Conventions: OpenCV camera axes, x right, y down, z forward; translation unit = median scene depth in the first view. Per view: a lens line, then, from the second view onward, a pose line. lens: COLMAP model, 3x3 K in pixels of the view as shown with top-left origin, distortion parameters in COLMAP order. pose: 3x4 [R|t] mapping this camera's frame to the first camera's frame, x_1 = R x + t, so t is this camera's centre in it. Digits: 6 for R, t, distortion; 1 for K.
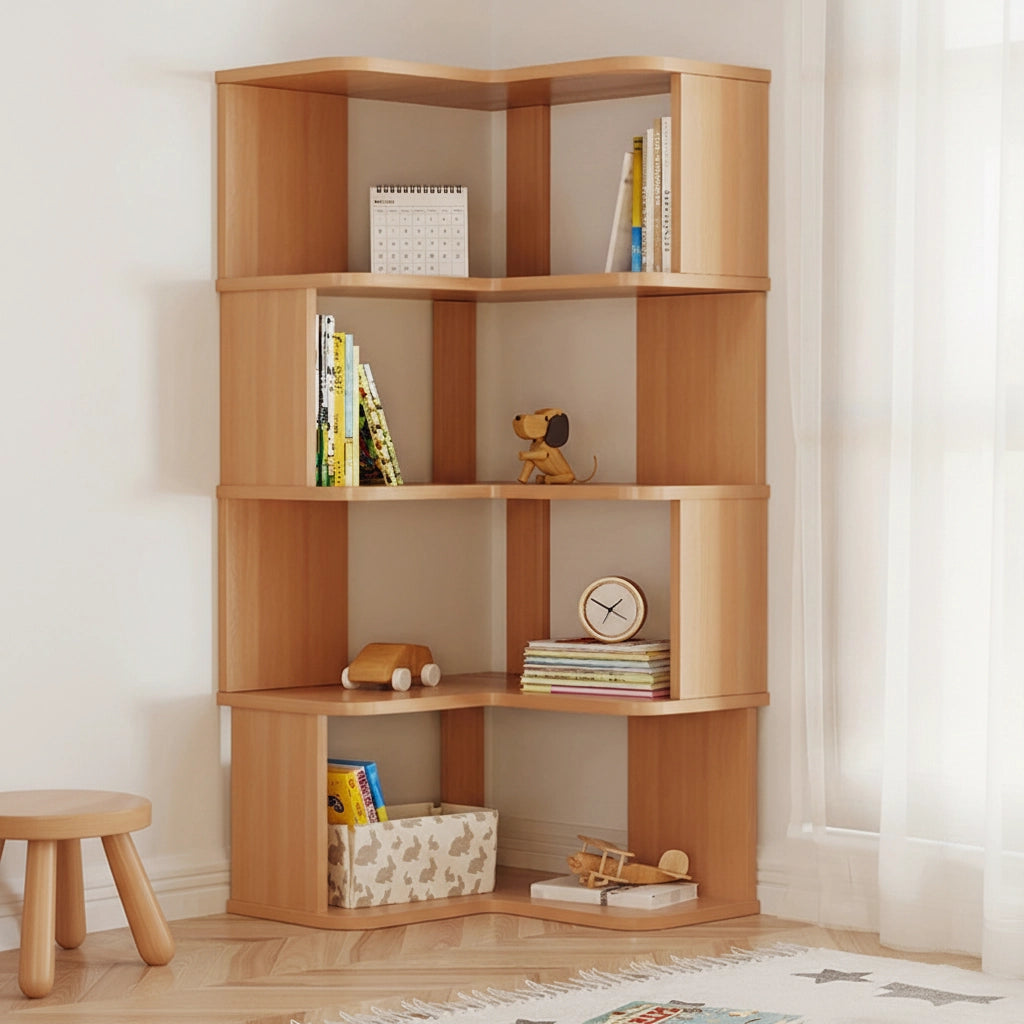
lens RADIAL K [[4220.2, 0, 510.9], [0, 4220.2, 509.2], [0, 0, 1]] dist [0.982762, 0.000000]
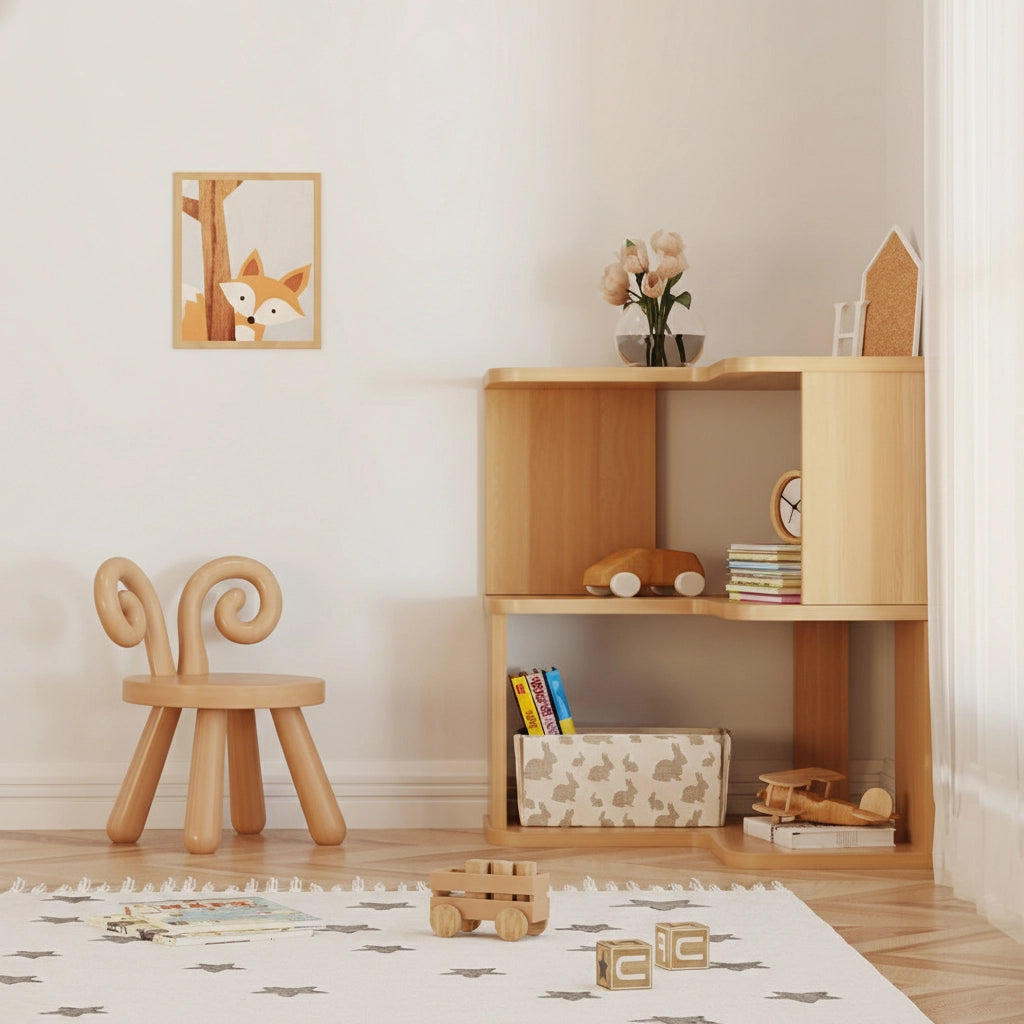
lens RADIAL K [[4220.2, 0, 491.6], [0, 4220.2, 537.1], [0, 0, 1]] dist [0.982762, 0.000000]
pose [[0.738232, 0.008401, -0.674495, 0.570851], [-0.026036, 0.999532, -0.016047, 0.045928], [0.674044, 0.029407, 0.738105, 0.315495]]
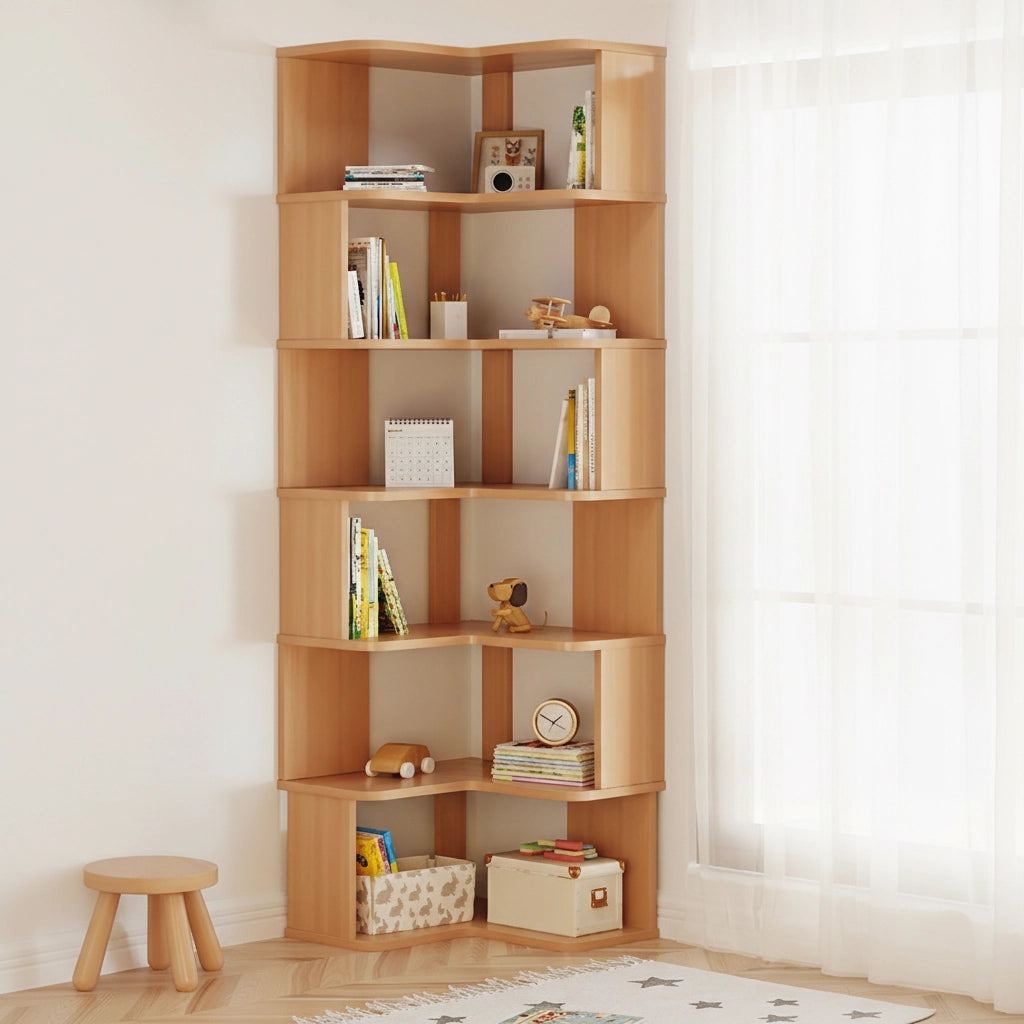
lens RADIAL K [[4220.2, 0, 505.9], [0, 4220.2, 515.9], [0, 0, 1]] dist [0.982762, 0.000000]
pose [[0.999996, -0.000468, 0.002653, 0.003323], [0.000426, 0.999872, 0.015985, -0.067645], [-0.002660, -0.015984, 0.999869, -0.412275]]
